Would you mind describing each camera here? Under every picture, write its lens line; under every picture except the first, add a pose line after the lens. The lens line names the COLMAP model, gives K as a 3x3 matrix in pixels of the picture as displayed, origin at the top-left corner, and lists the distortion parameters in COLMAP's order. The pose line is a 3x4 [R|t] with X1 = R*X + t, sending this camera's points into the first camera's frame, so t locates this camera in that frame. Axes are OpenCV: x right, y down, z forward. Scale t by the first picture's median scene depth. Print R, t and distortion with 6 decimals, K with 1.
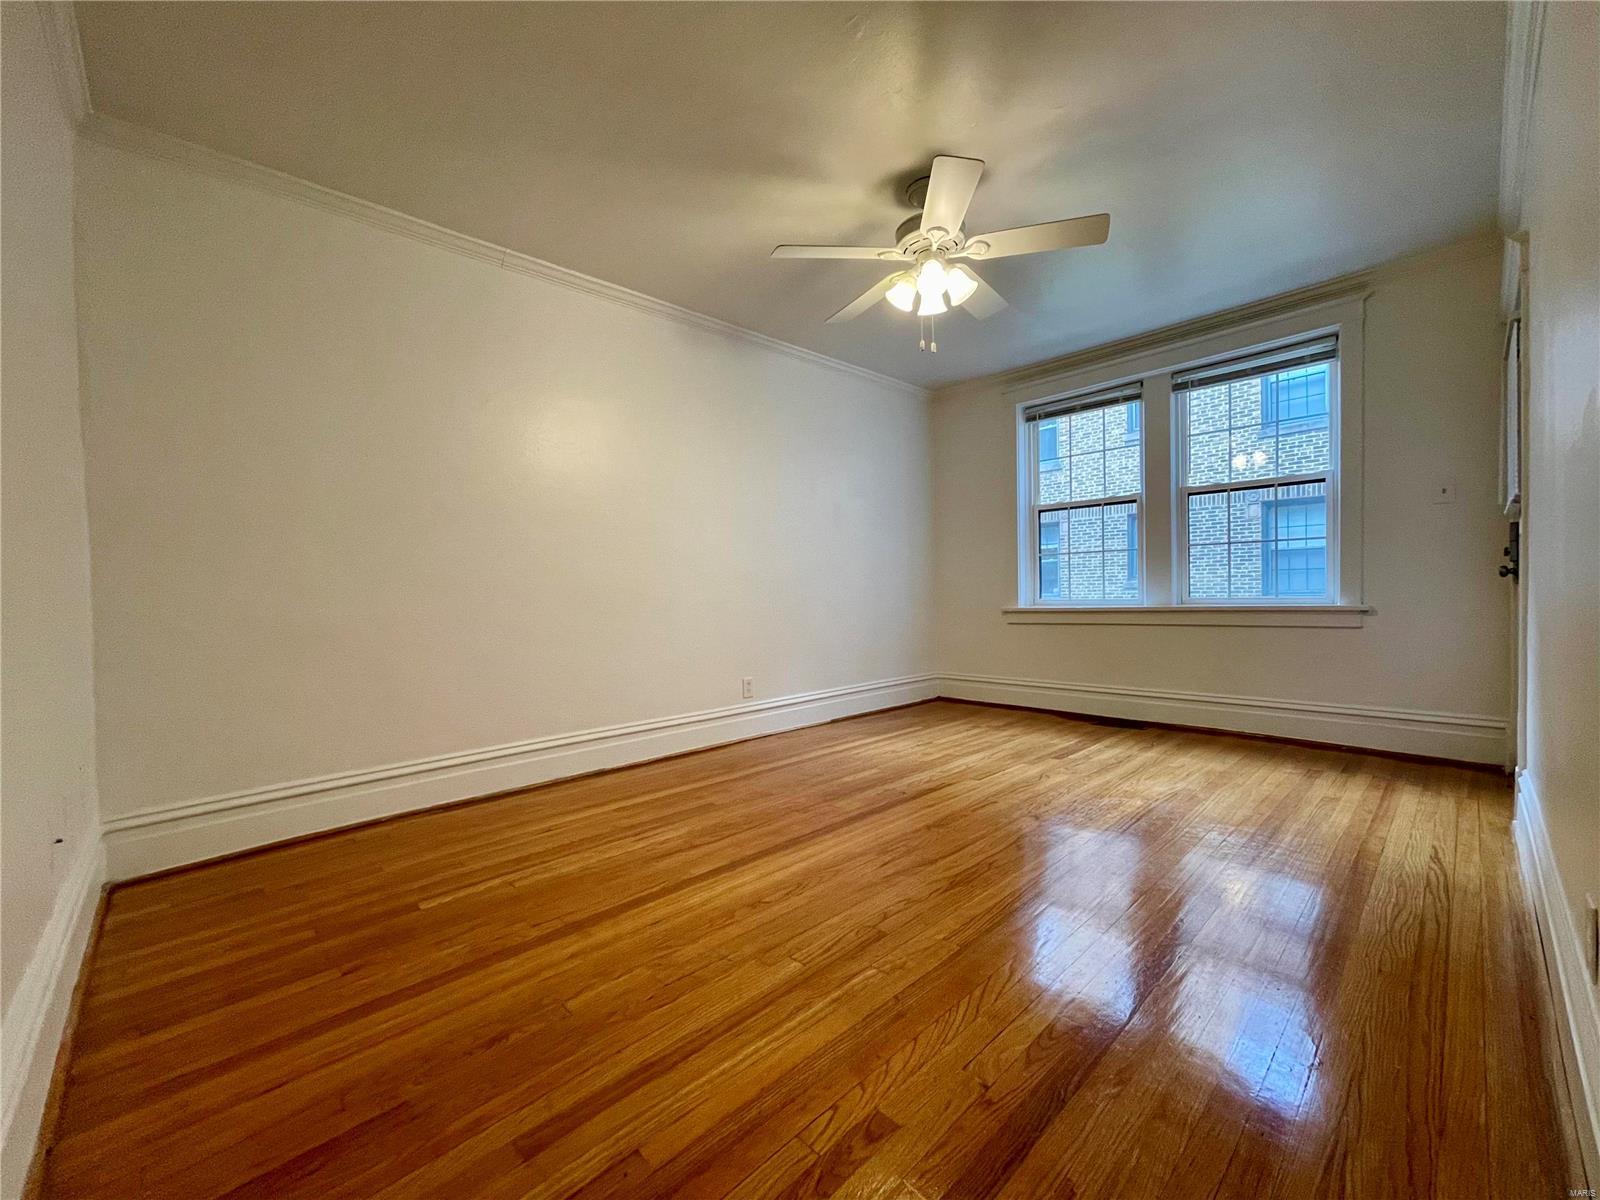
lens RADIAL K [[644.1, 0, 800.0], [0, 644.1, 600.0], [0, 0, 1]] dist [0.001777, 0.000040]
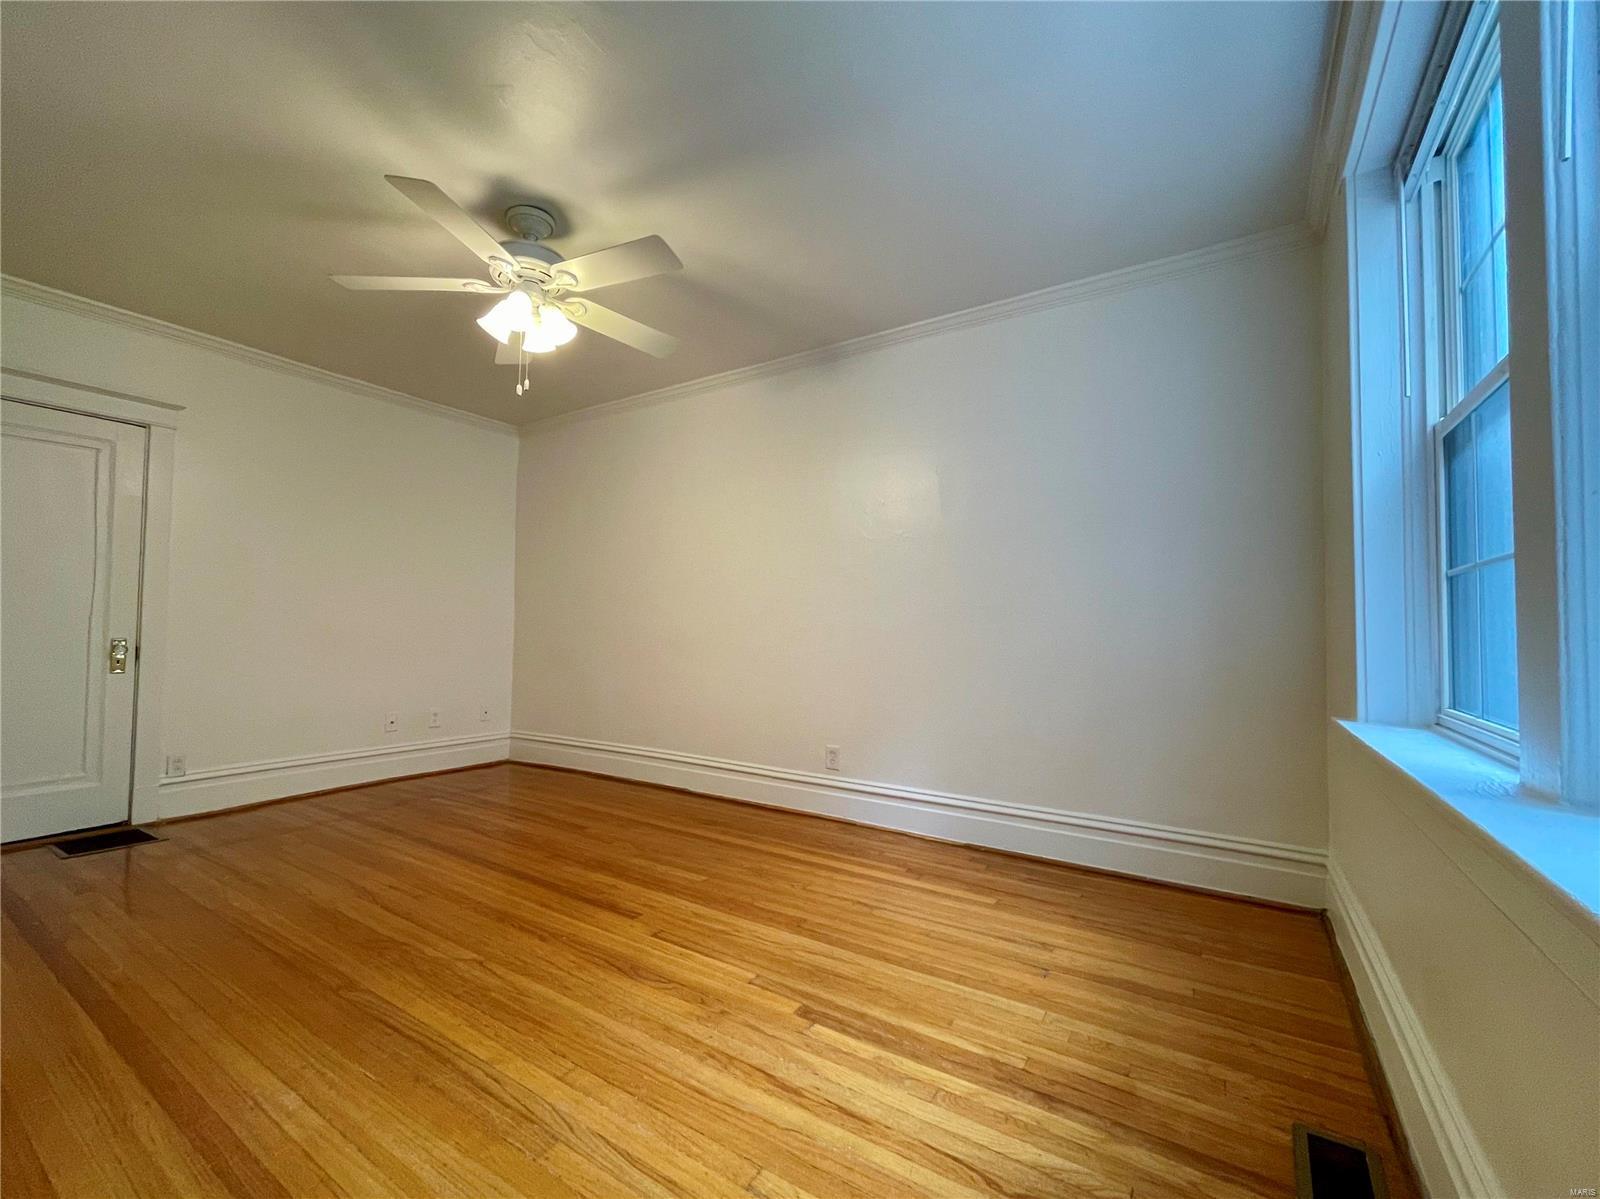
lens RADIAL K [[670.7, 0, 800.0], [0, 670.7, 599.5], [0, 0, 1]] dist [-0.001566, -0.000096]
pose [[0.232282, -0.021495, -0.972411, 1.023121], [-0.028490, 0.999176, -0.028892, -0.061685], [0.972231, 0.034416, 0.231478, 0.983313]]
